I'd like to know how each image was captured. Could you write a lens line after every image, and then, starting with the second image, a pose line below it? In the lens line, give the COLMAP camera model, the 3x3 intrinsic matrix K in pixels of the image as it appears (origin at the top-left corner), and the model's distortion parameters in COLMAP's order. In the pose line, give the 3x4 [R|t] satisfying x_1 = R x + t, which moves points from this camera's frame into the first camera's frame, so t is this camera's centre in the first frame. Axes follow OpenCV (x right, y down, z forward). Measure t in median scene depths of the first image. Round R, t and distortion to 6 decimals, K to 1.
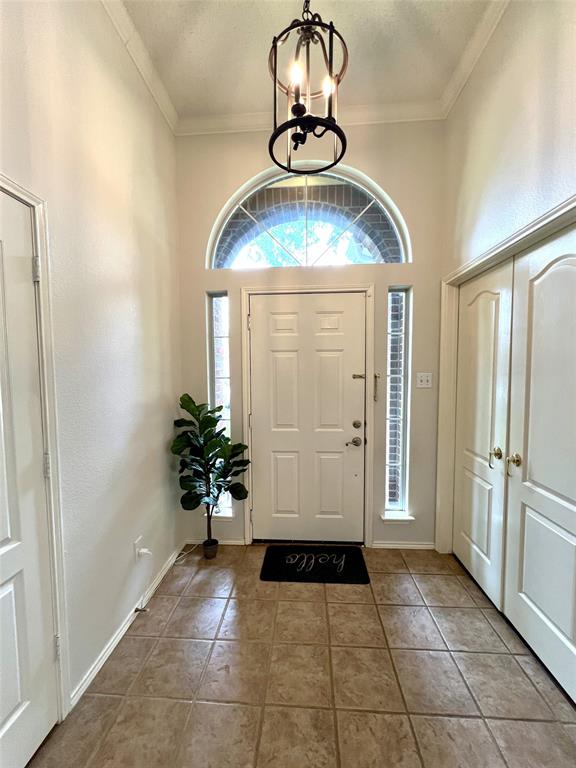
lens RADIAL K [[303.0, 0, 282.3], [0, 303.0, 386.2], [0, 0, 1]] dist [-0.000983, 0.000820]
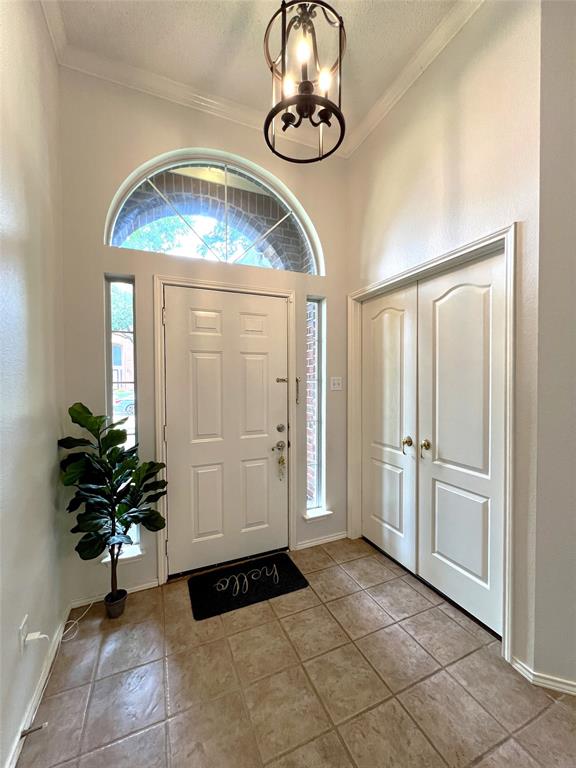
lens RADIAL K [[303.0, 0, 282.3], [0, 303.0, 386.2], [0, 0, 1]] dist [-0.000983, 0.000820]
pose [[0.892873, -0.008044, 0.450237, -0.213389], [0.025485, 0.999141, -0.032689, 0.022099], [-0.449587, 0.040661, 0.892310, 0.108238]]
